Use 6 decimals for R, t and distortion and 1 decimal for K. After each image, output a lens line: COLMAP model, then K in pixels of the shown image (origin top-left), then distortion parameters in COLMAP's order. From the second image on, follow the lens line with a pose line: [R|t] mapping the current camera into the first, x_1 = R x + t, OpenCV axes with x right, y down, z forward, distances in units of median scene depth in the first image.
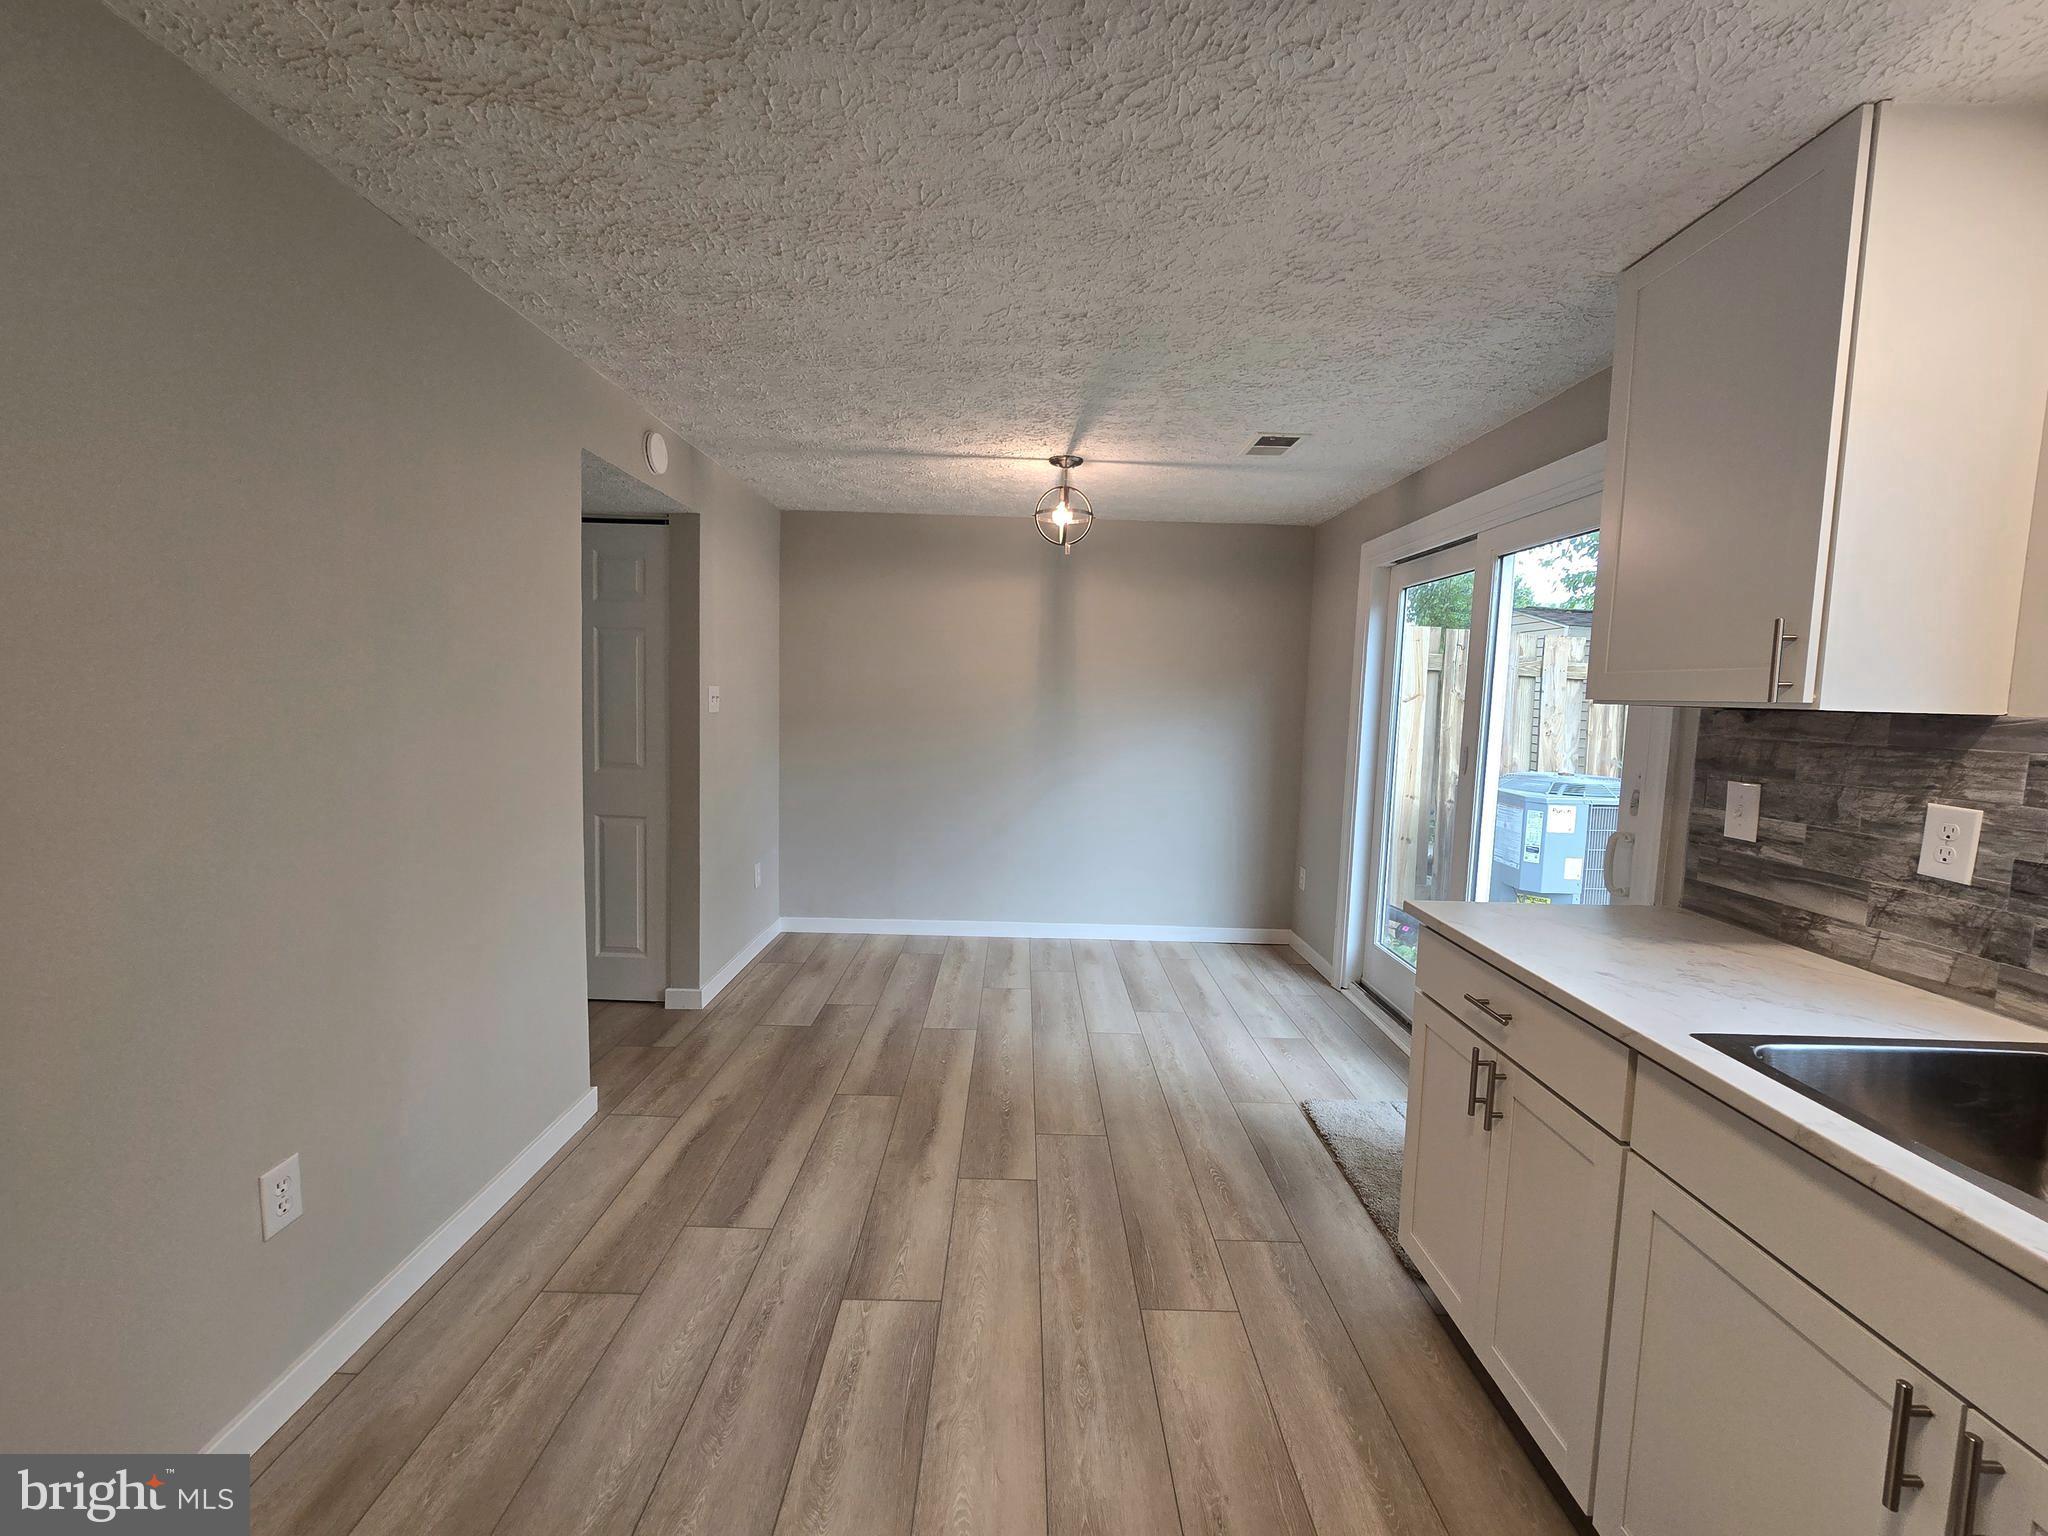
lens RADIAL K [[841.6, 0, 1025.8], [0, 841.6, 758.4], [0, 0, 1]] dist [-0.001780, -0.000057]
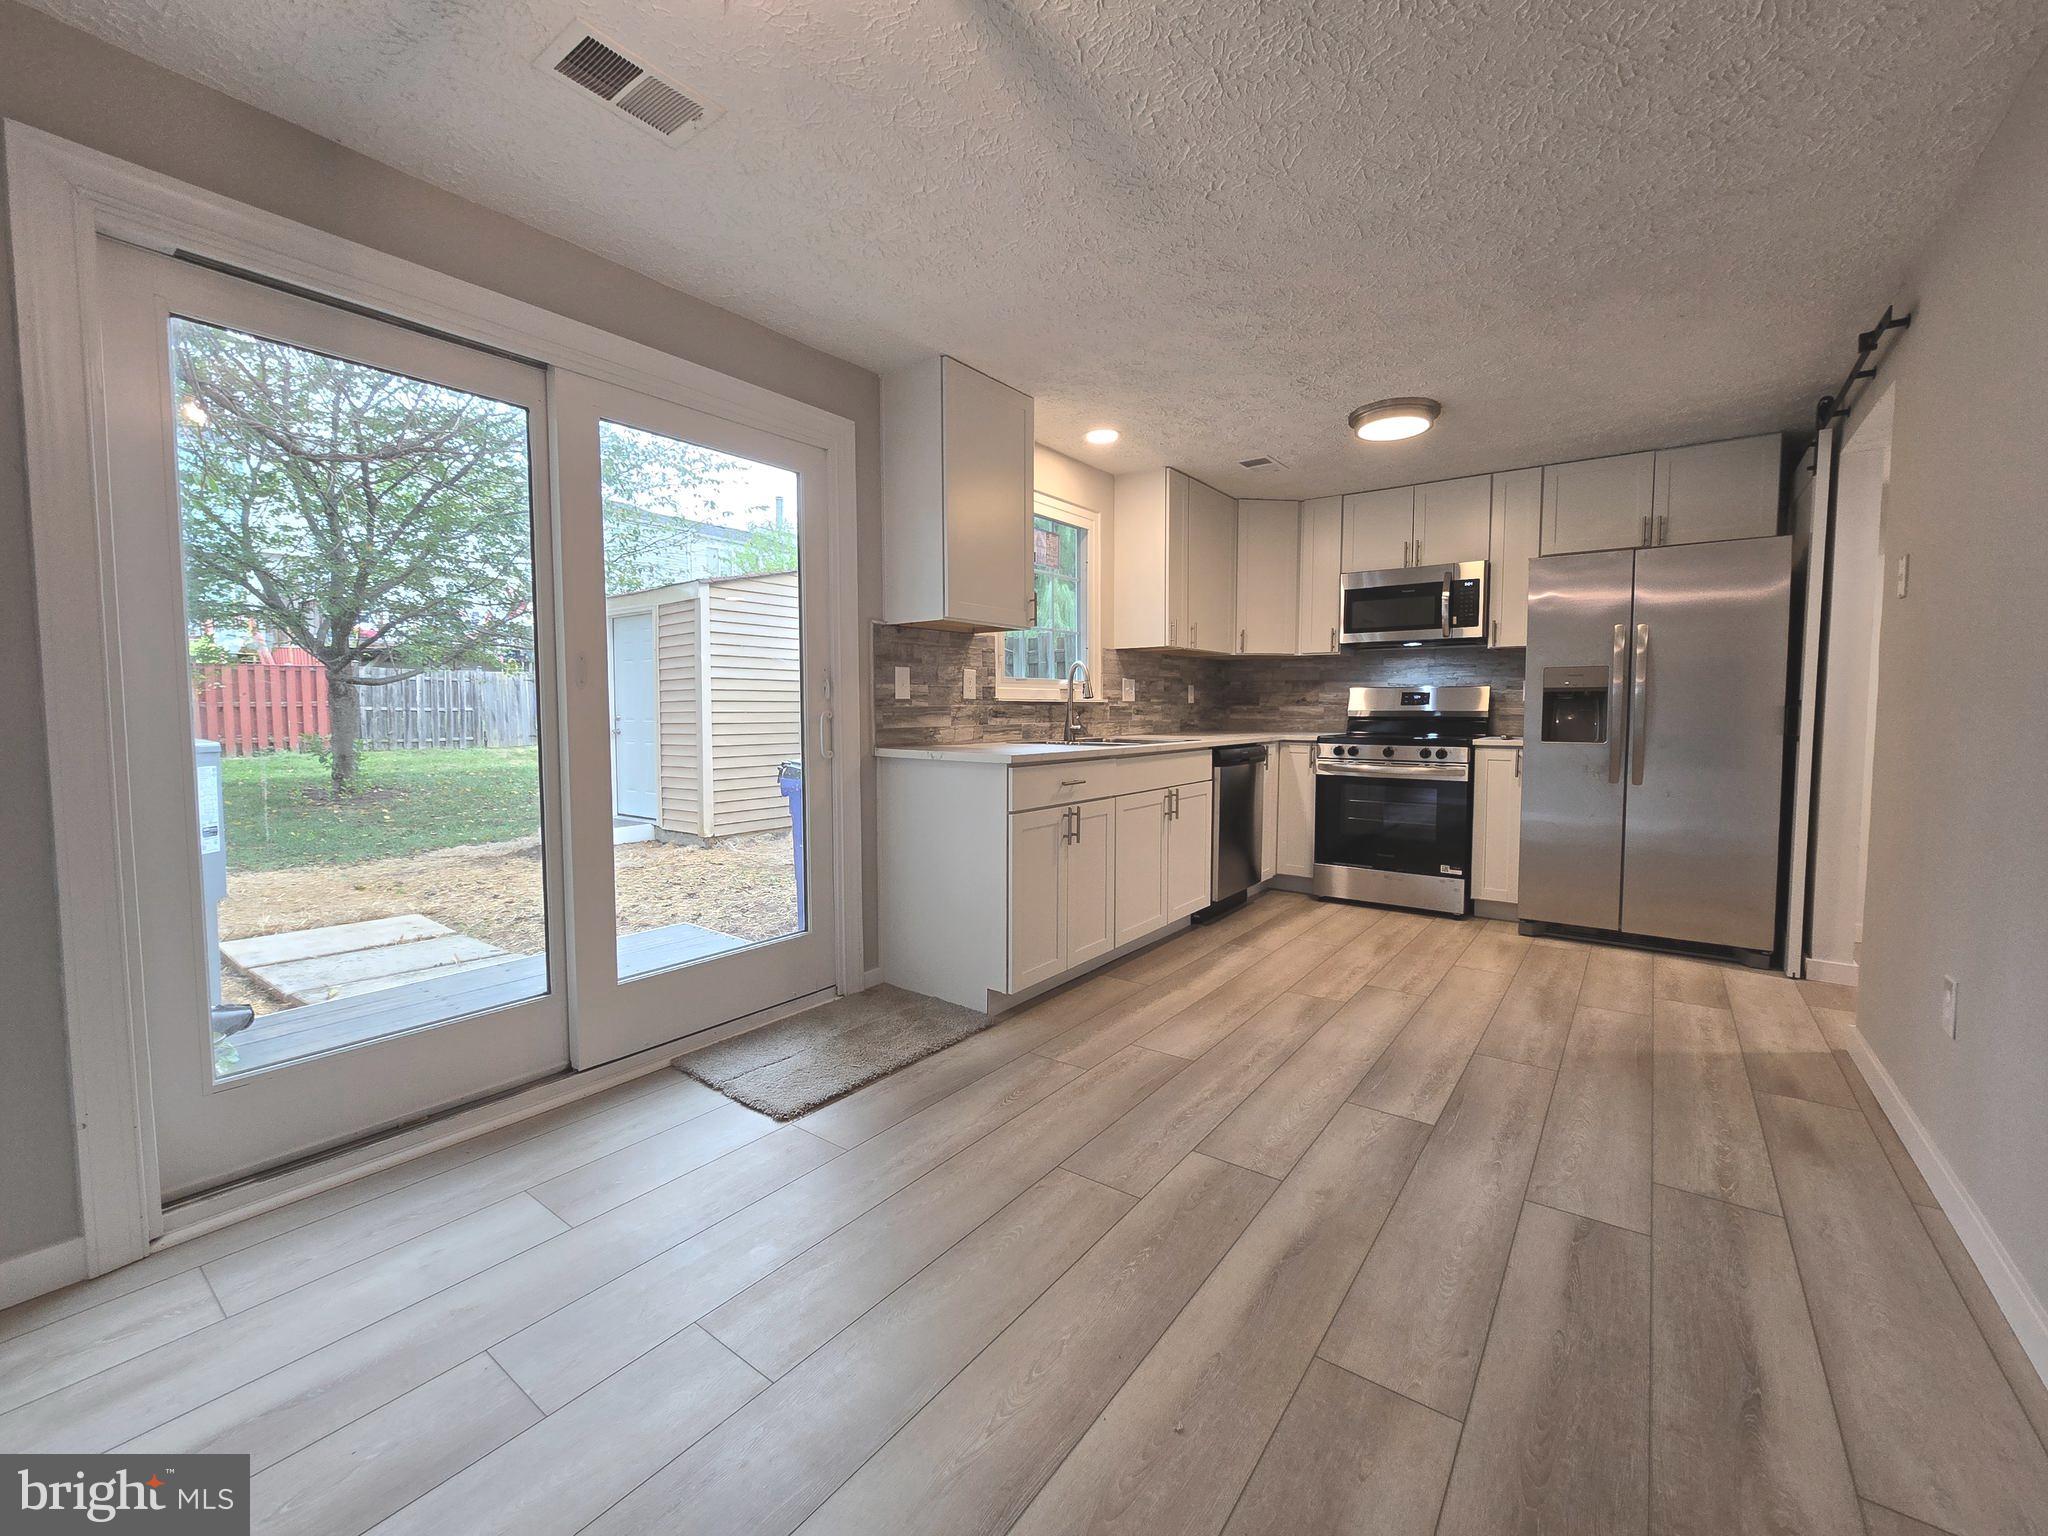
lens RADIAL K [[841.6, 0, 1025.8], [0, 841.6, 758.4], [0, 0, 1]] dist [-0.001780, -0.000057]
pose [[-0.798508, -0.065896, 0.598367, -0.414394], [0.025983, 0.989291, 0.143622, -0.027379], [-0.601423, 0.130231, -0.788245, 2.111518]]
